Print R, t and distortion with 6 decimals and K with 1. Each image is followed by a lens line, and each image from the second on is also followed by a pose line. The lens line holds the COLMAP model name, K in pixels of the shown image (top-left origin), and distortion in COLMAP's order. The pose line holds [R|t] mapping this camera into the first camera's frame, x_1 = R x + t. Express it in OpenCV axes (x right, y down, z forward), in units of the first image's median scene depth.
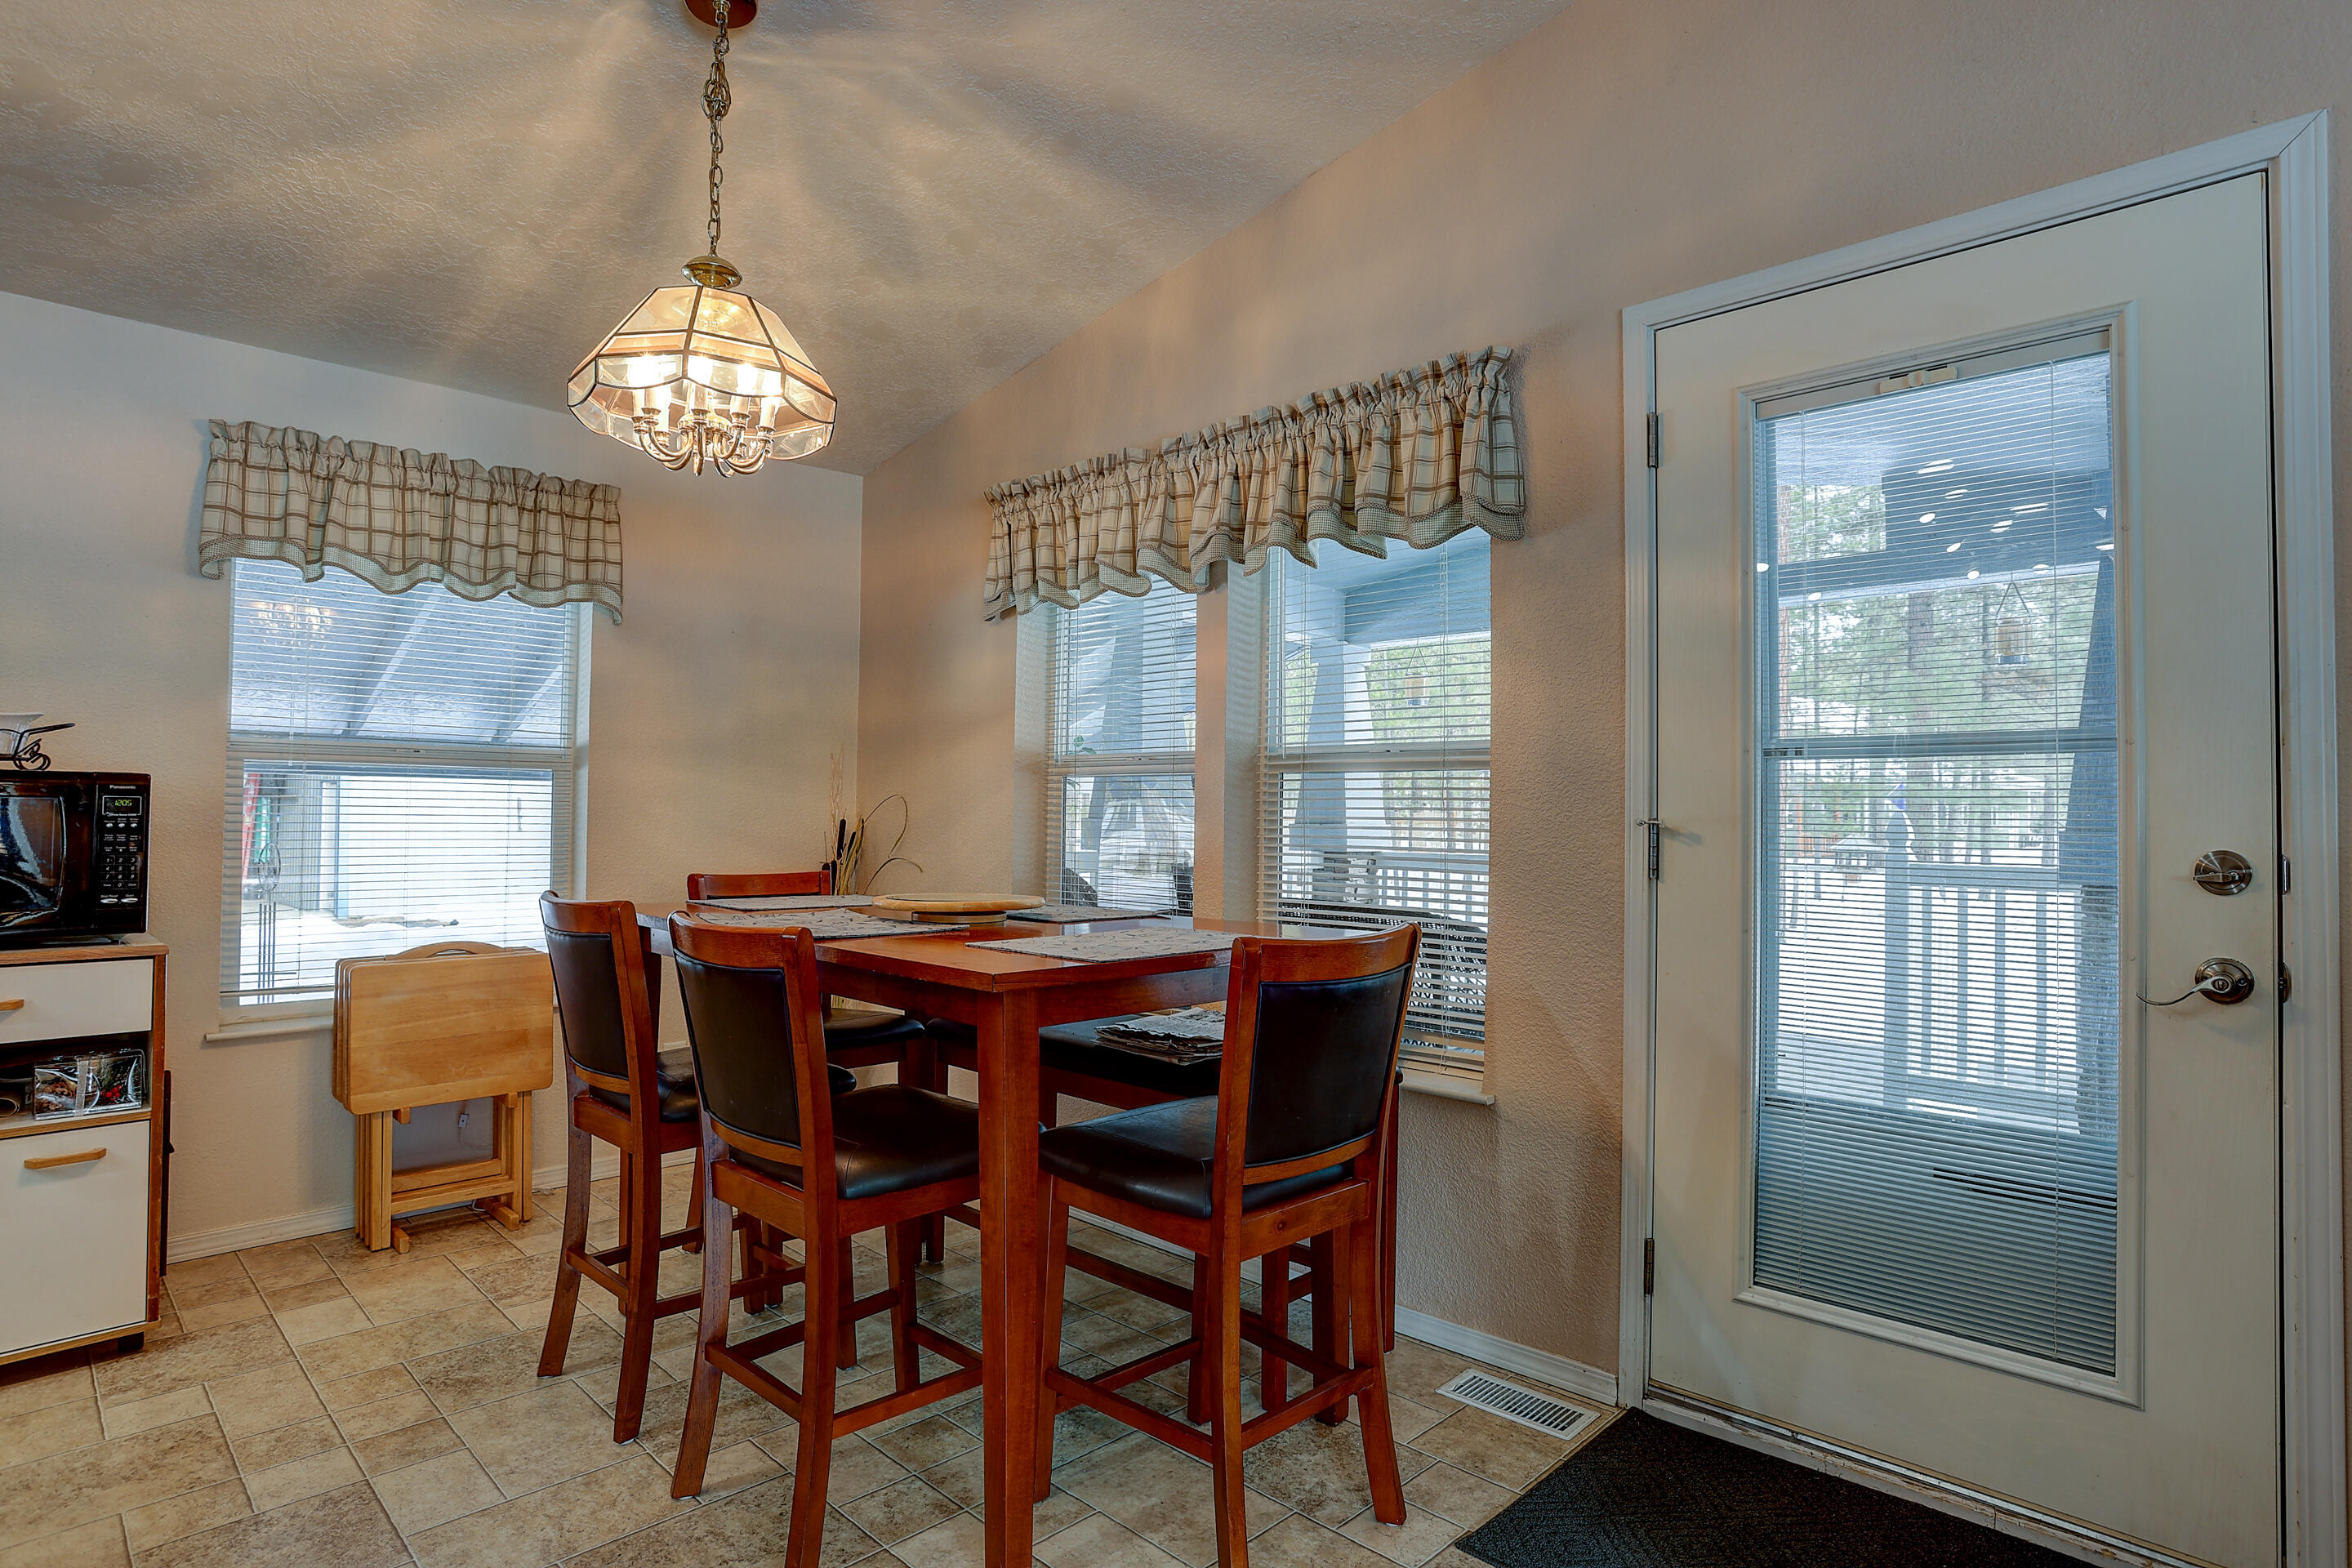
lens RADIAL K [[1231.9, 0, 1184.7], [0, 1231.9, 788.5], [0, 0, 1]] dist [-0.070975, 0.035527]
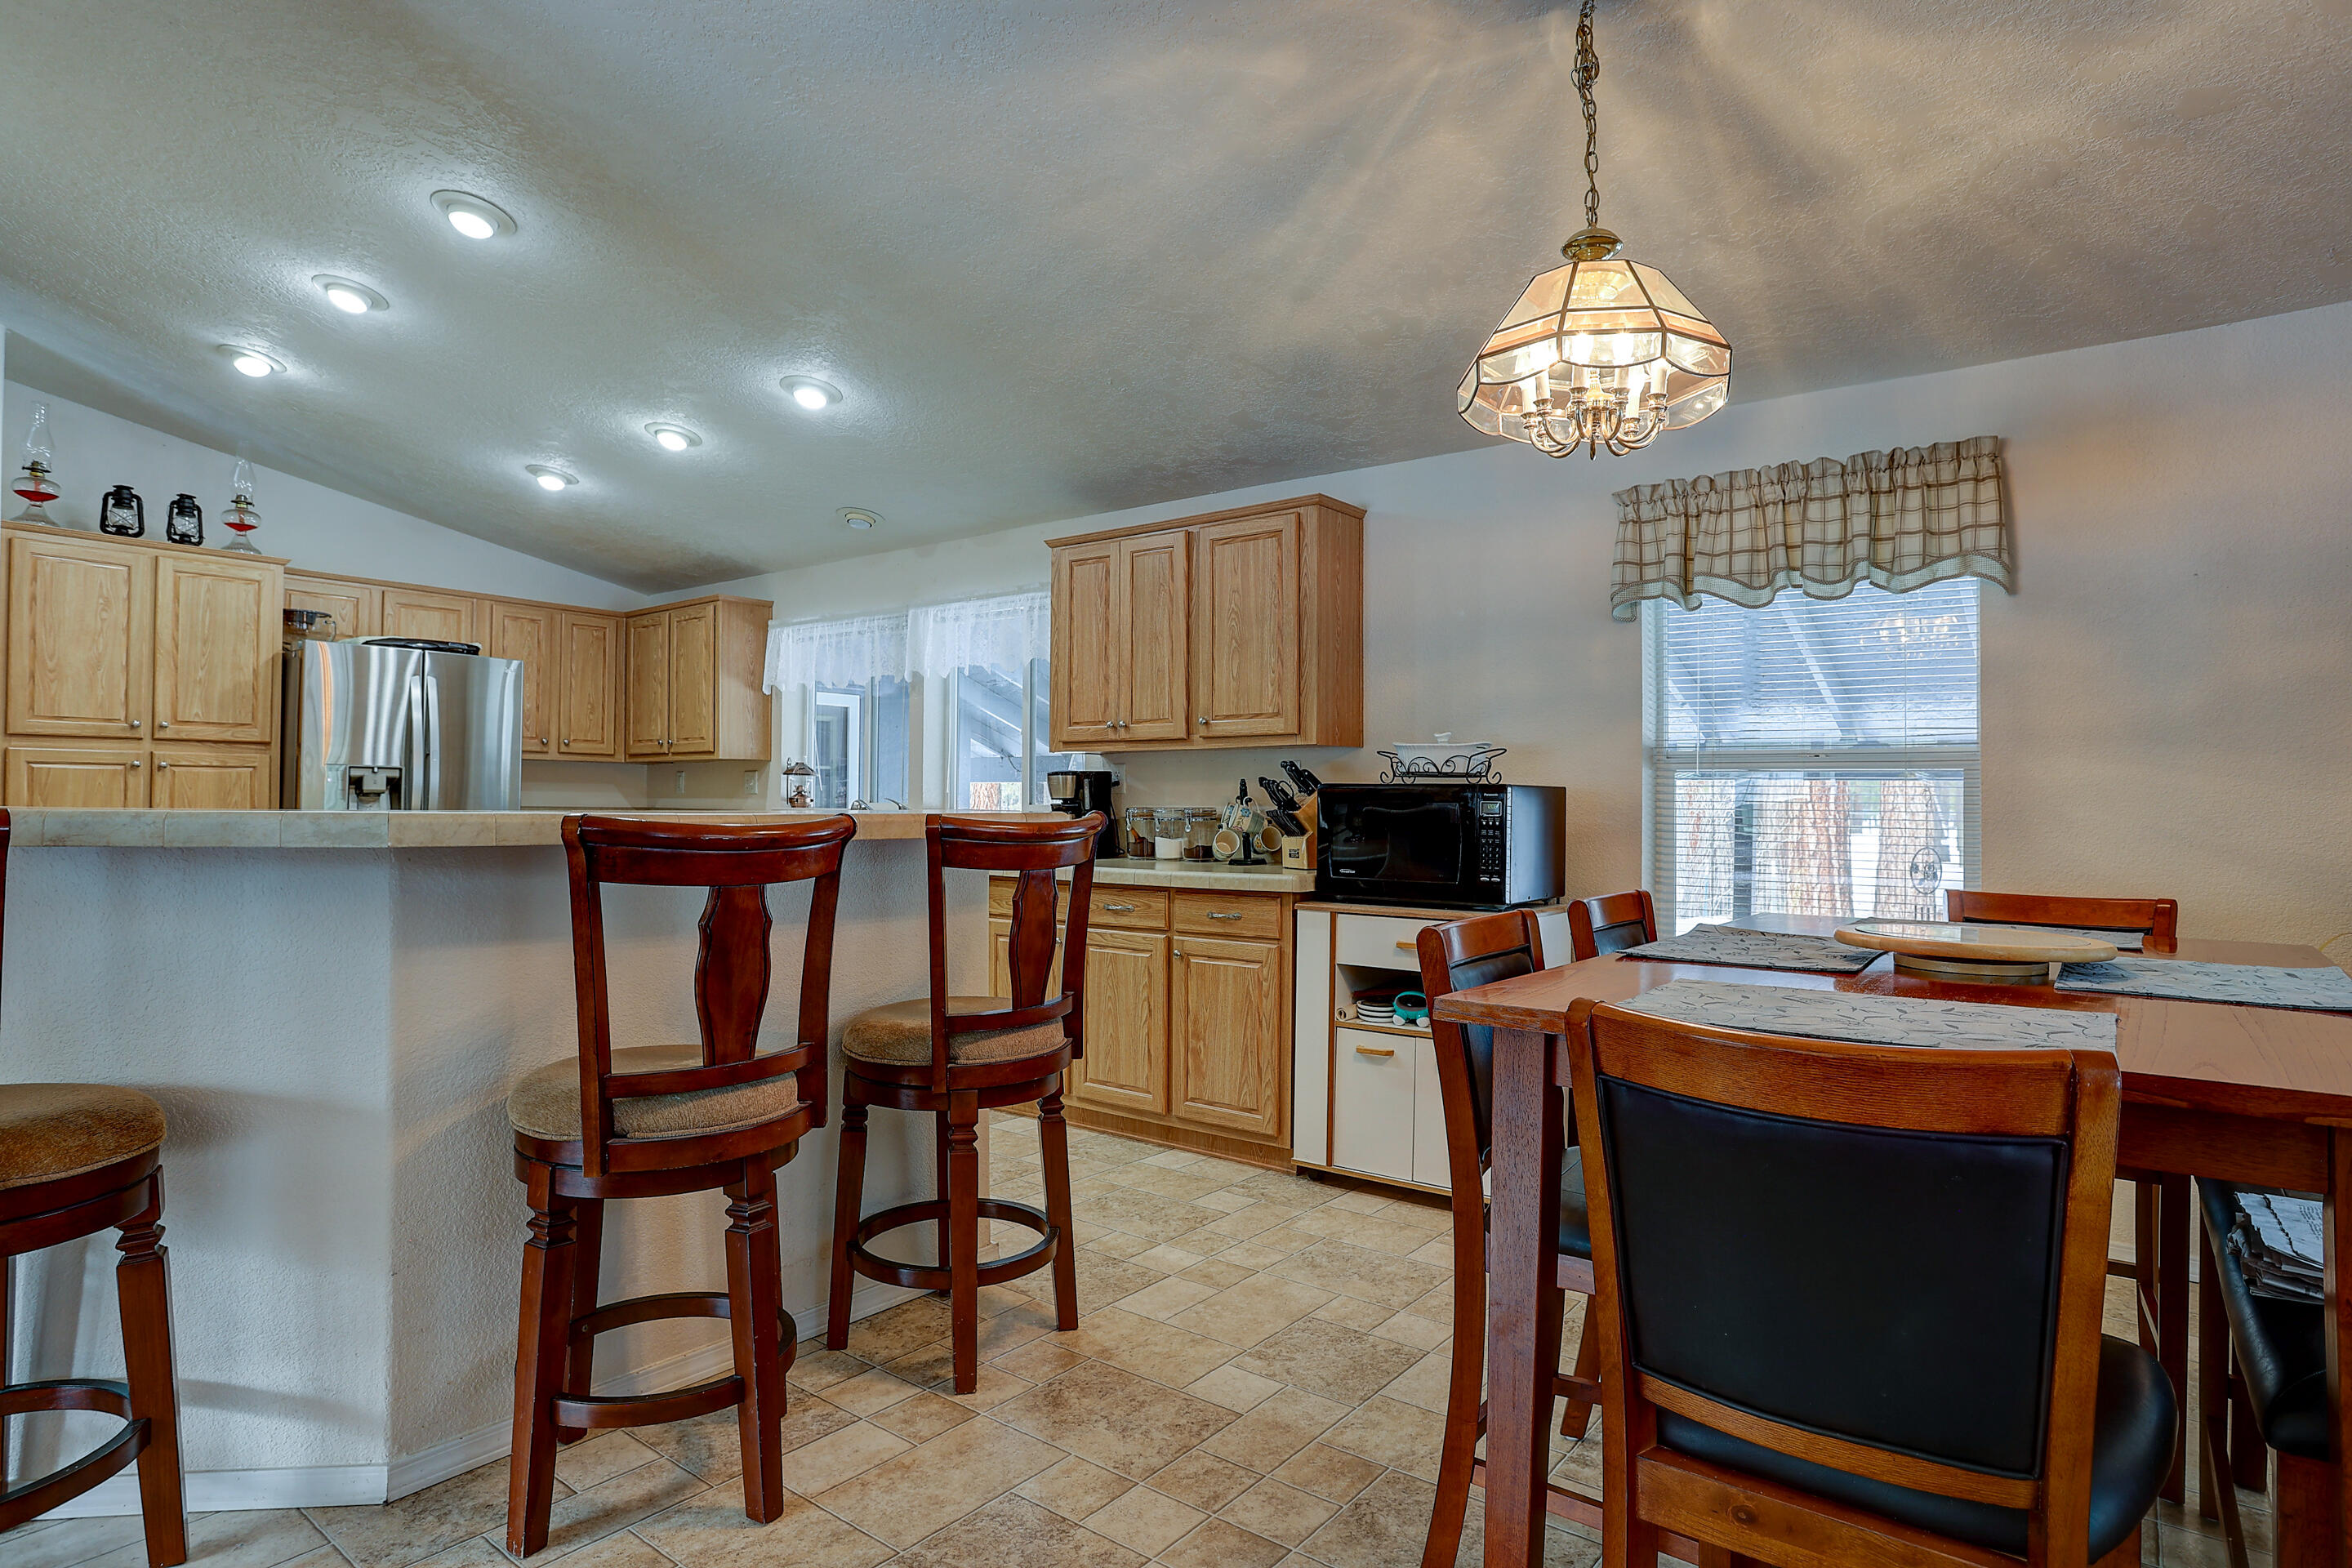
lens RADIAL K [[1269.6, 0, 1193.2], [0, 1269.6, 793.5], [0, 0, 1]] dist [-0.078144, 0.043819]
pose [[0.148686, -0.023705, -0.988600, 0.358220], [0.010999, 0.999690, -0.022316, 0.020211], [0.988823, -0.007556, 0.148900, 0.363604]]
